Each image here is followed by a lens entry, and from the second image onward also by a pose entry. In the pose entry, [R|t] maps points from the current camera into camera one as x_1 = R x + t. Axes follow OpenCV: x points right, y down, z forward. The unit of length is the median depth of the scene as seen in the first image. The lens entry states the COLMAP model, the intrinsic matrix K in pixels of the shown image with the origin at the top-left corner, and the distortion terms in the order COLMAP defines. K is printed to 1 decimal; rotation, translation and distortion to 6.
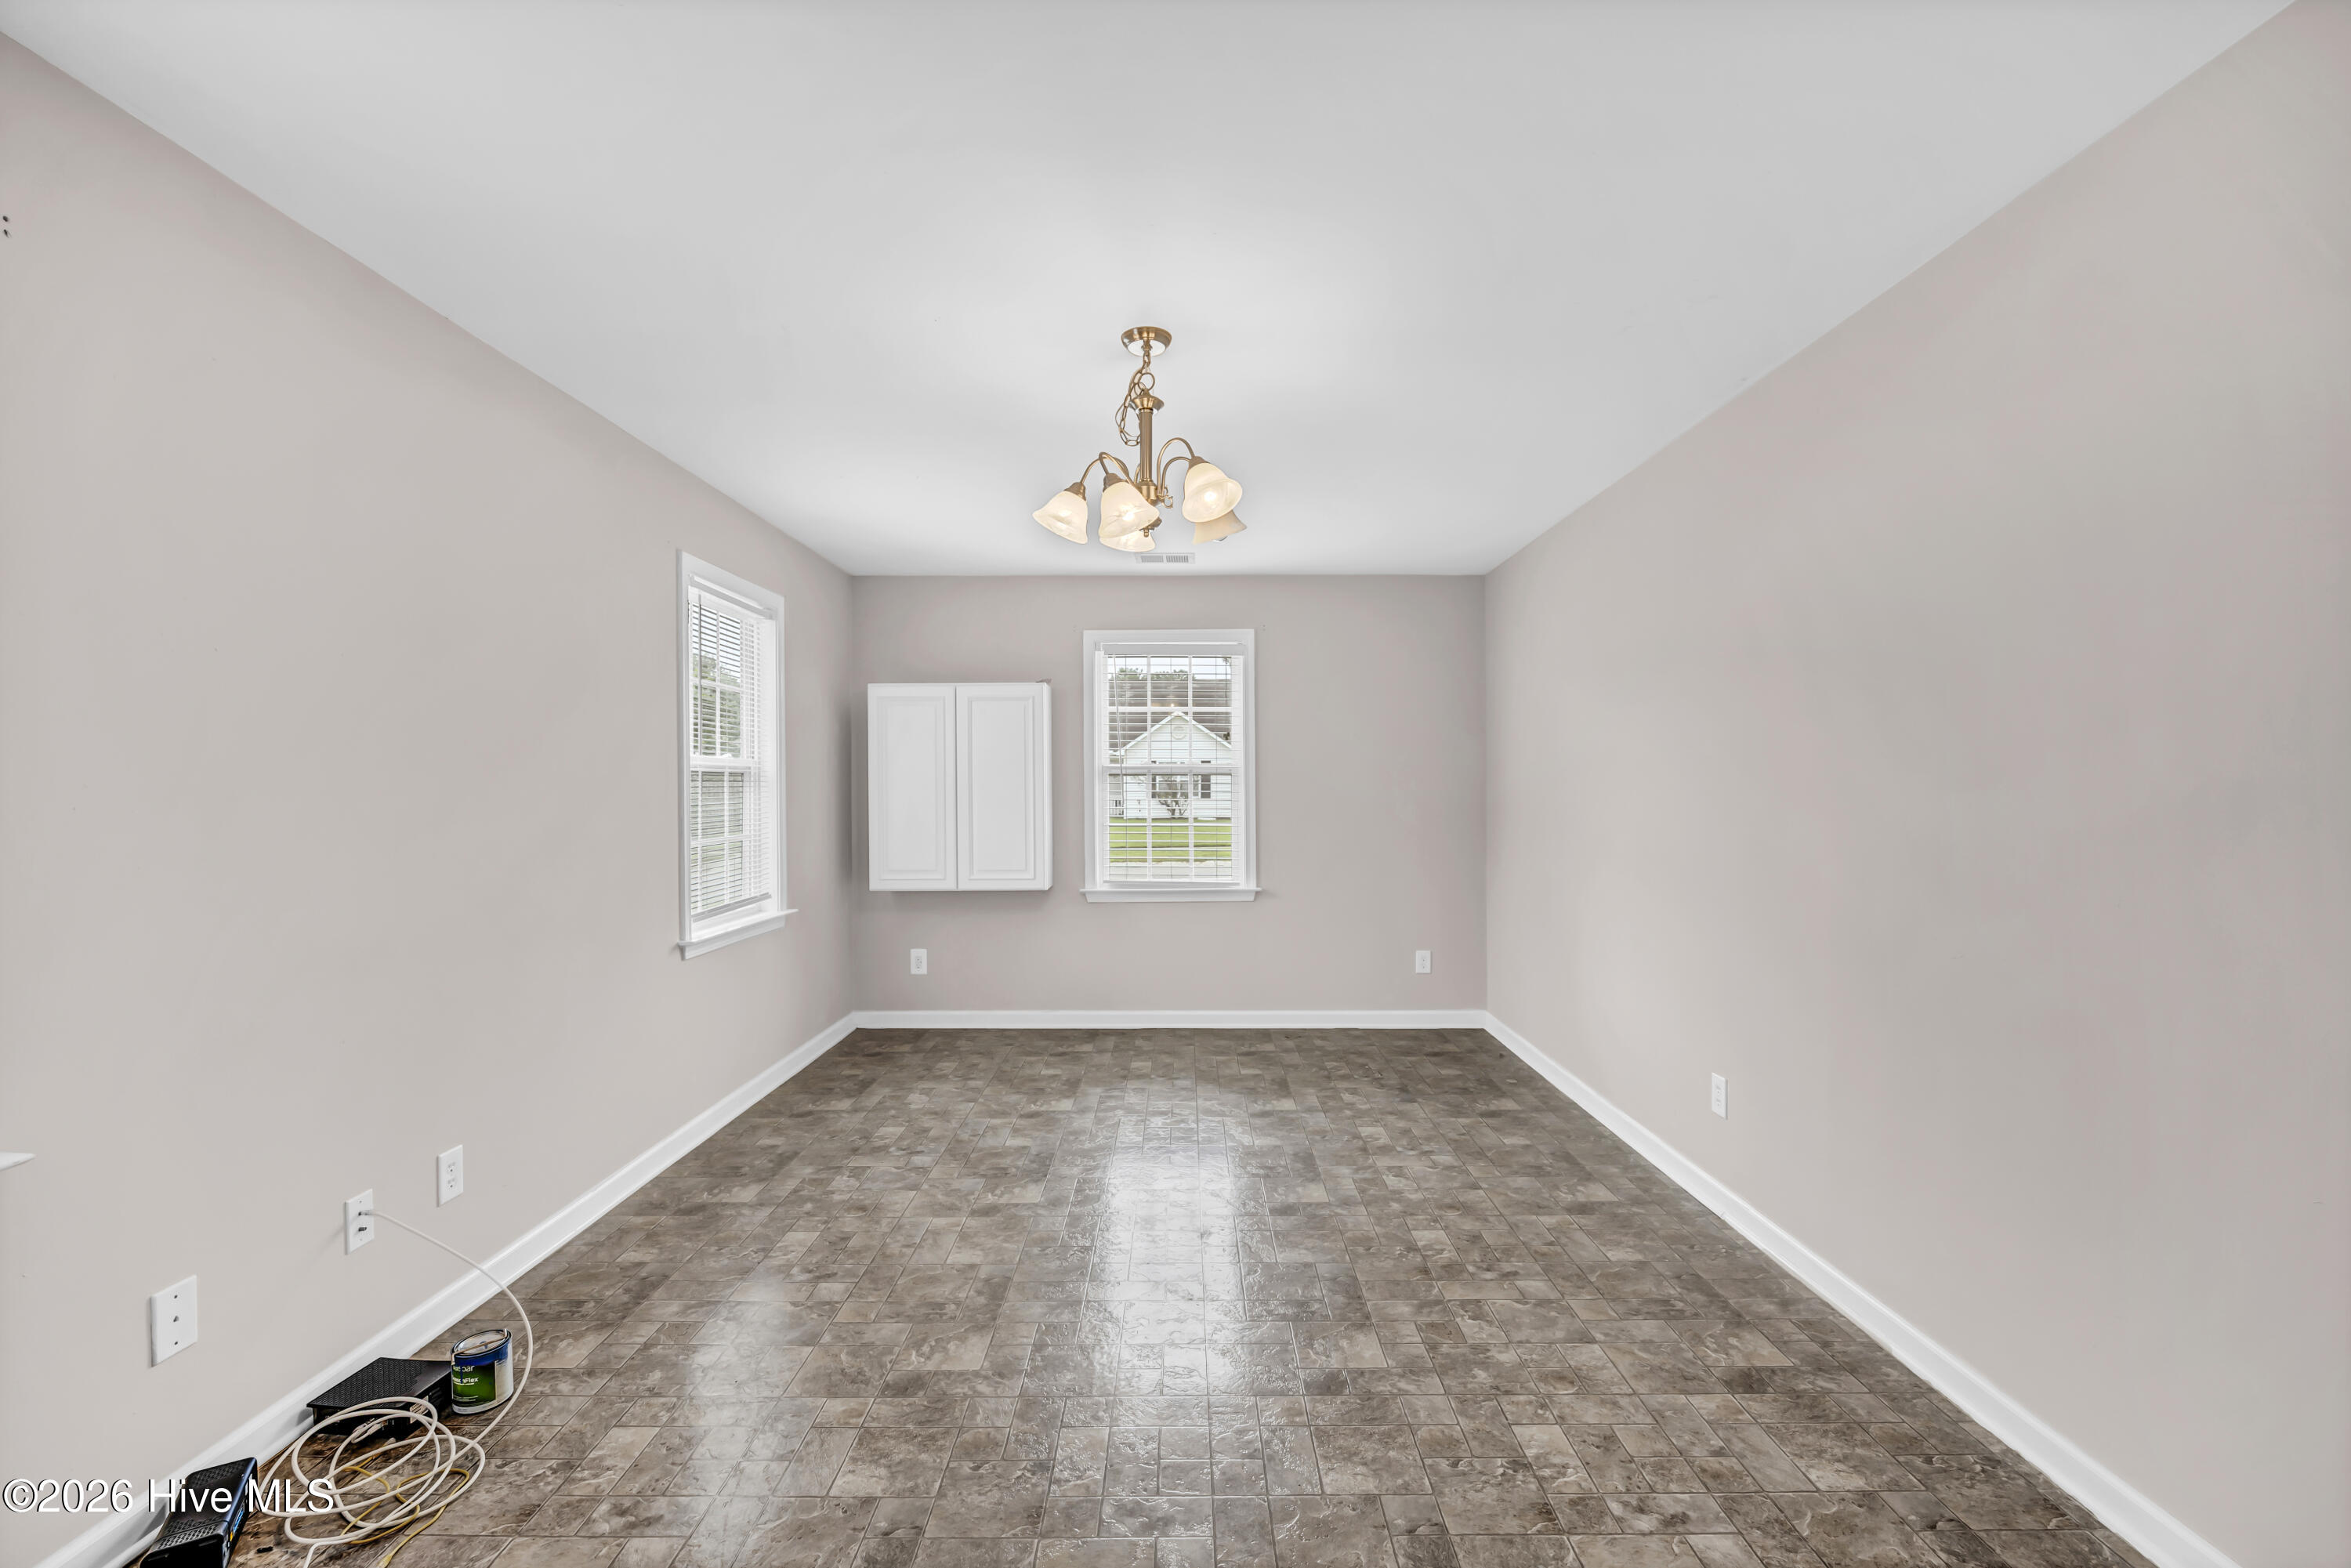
lens RADIAL K [[975.2, 0, 1172.3], [0, 975.2, 787.1], [0, 0, 1]] dist [-0.012898, 0.000866]
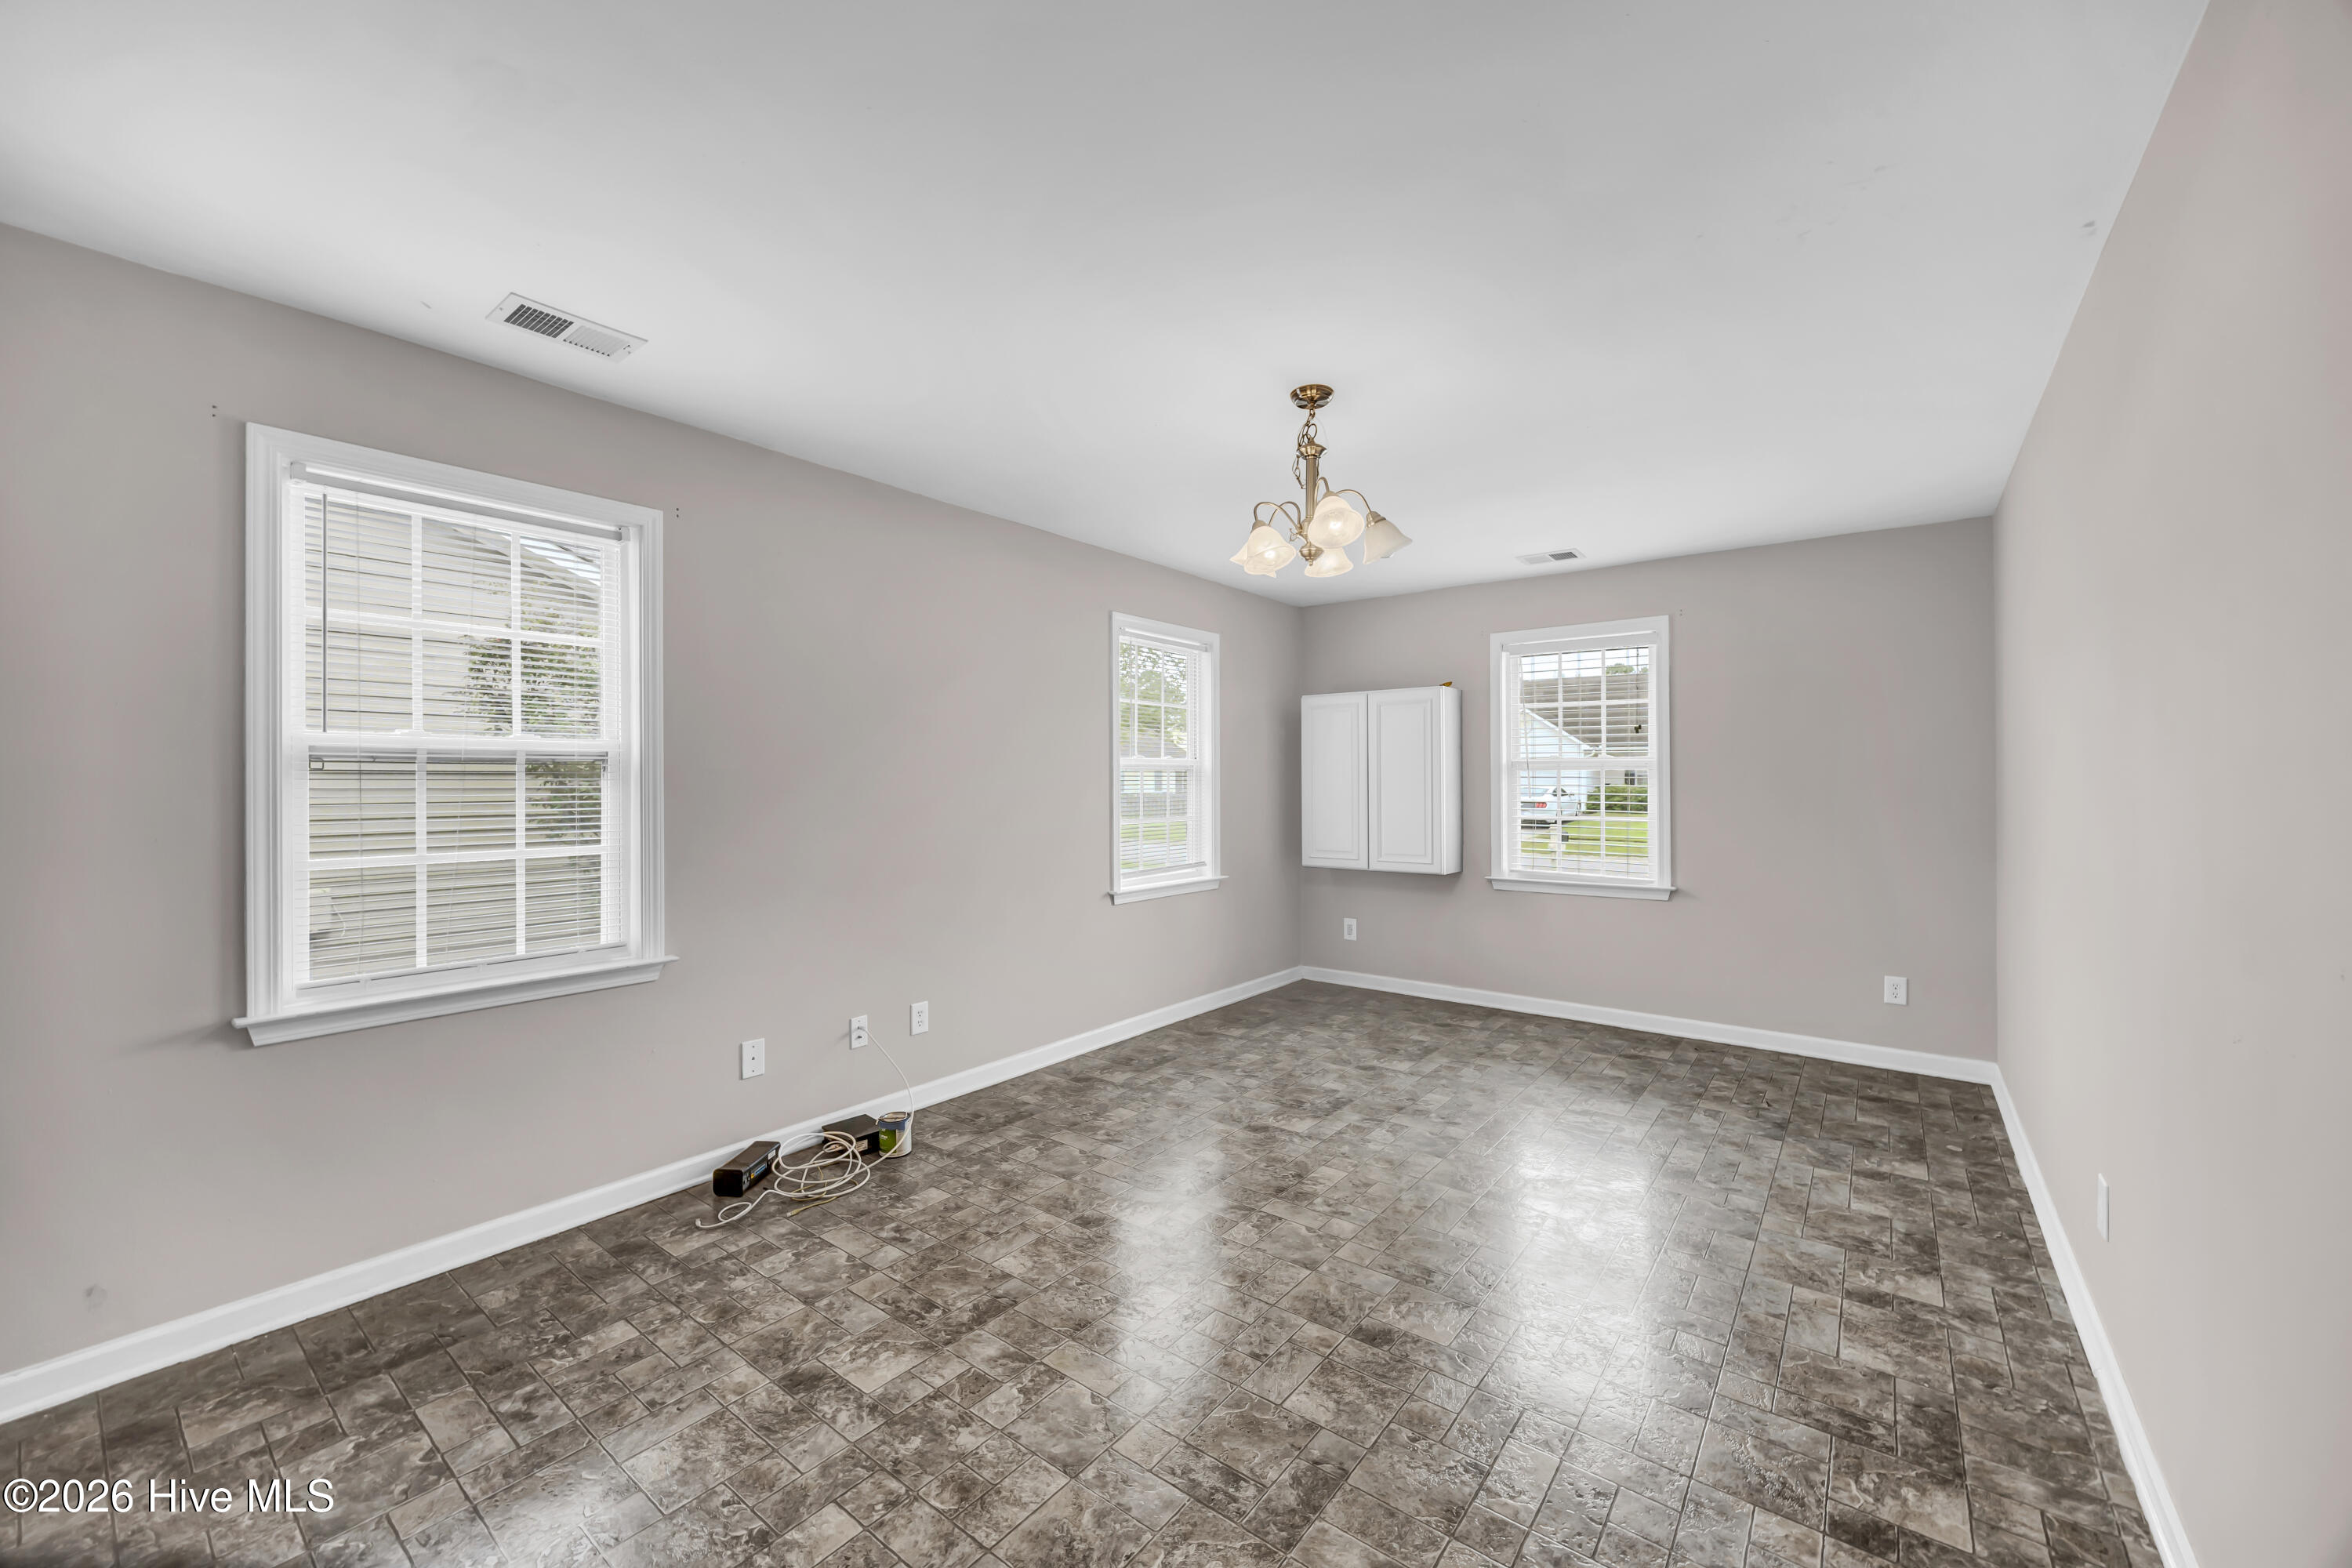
lens RADIAL K [[904.3, 0, 1242.8], [0, 904.3, 773.2], [0, 0, 1]] dist [-0.003659, 0.000001]
pose [[0.802653, -0.003932, -0.596434, 0.342157], [-0.000360, 0.999975, -0.007077, -0.001386], [0.596446, 0.005895, 0.802631, 0.054819]]
